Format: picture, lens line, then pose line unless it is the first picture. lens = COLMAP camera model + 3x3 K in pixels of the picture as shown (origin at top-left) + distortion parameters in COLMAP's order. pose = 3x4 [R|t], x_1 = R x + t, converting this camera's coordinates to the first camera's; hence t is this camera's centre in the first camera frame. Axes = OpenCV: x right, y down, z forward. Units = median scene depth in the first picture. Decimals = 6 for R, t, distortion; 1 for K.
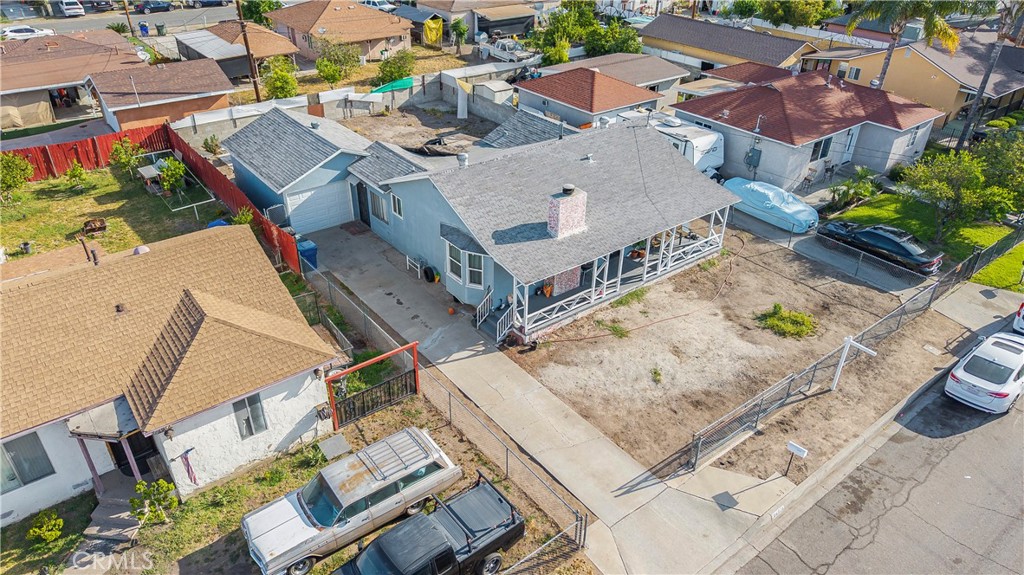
lens RADIAL K [[694.2, 0, 512.0], [0, 694.2, 284.9], [0, 0, 1]] dist [-0.004016, -0.003264]
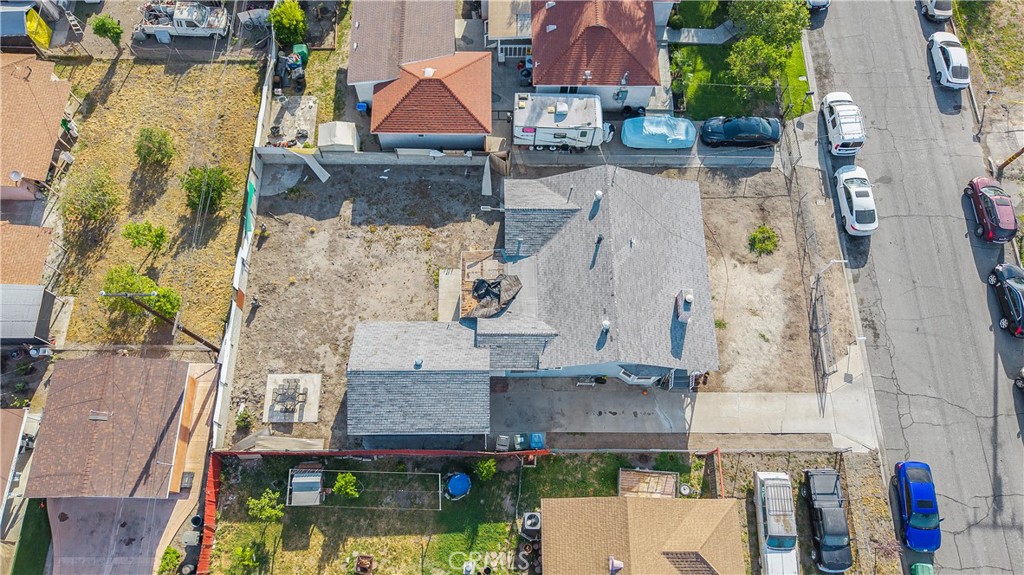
lens RADIAL K [[694.2, 0, 510.8], [0, 694.2, 294.1], [0, 0, 1]] dist [-0.004016, -0.003264]
pose [[0.614638, -0.739184, 0.275369, -0.560876], [0.403218, 0.594459, 0.695725, -1.344685], [-0.677964, -0.316585, 0.663429, 0.276624]]
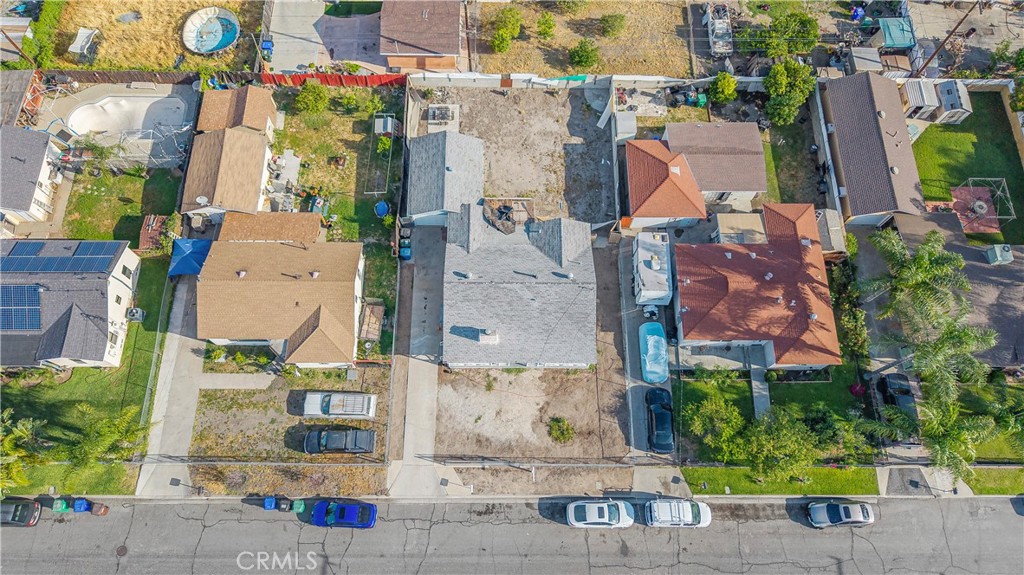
lens RADIAL K [[694.2, 0, 511.4], [0, 694.2, 292.0], [0, 0, 1]] dist [-0.004016, -0.003264]
pose [[0.787907, 0.576230, -0.217168, 0.518648], [-0.328965, 0.691990, 0.642597, -1.579230], [0.520562, -0.434866, 0.734784, -0.428341]]
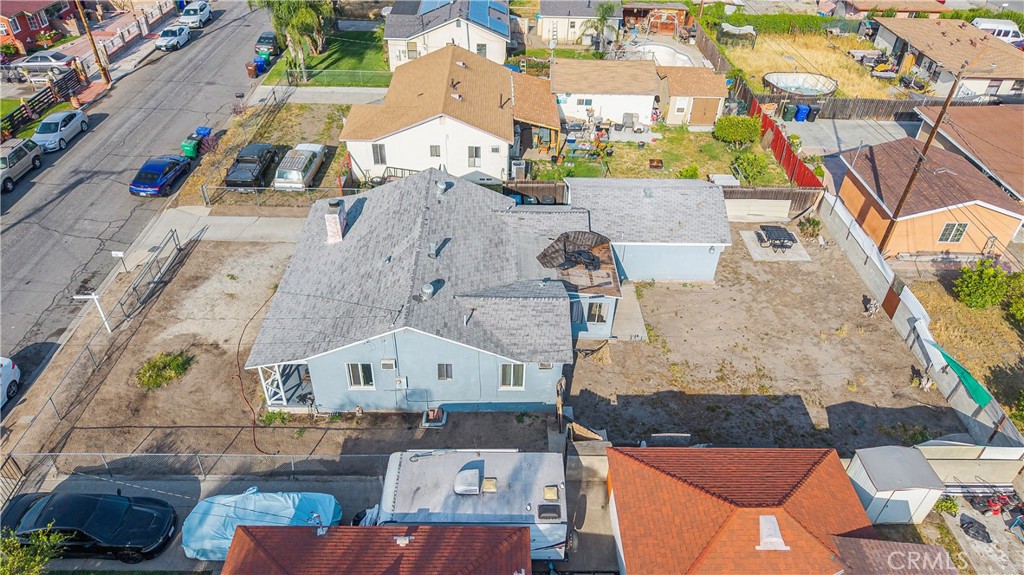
lens RADIAL K [[694.2, 0, 514.1], [0, 694.2, 288.1], [0, 0, 1]] dist [-0.004016, -0.003264]
pose [[-0.603859, 0.458373, -0.652111, 0.752700], [-0.442963, 0.487175, 0.752625, -1.122688], [0.662675, 0.743340, -0.091143, 1.439149]]
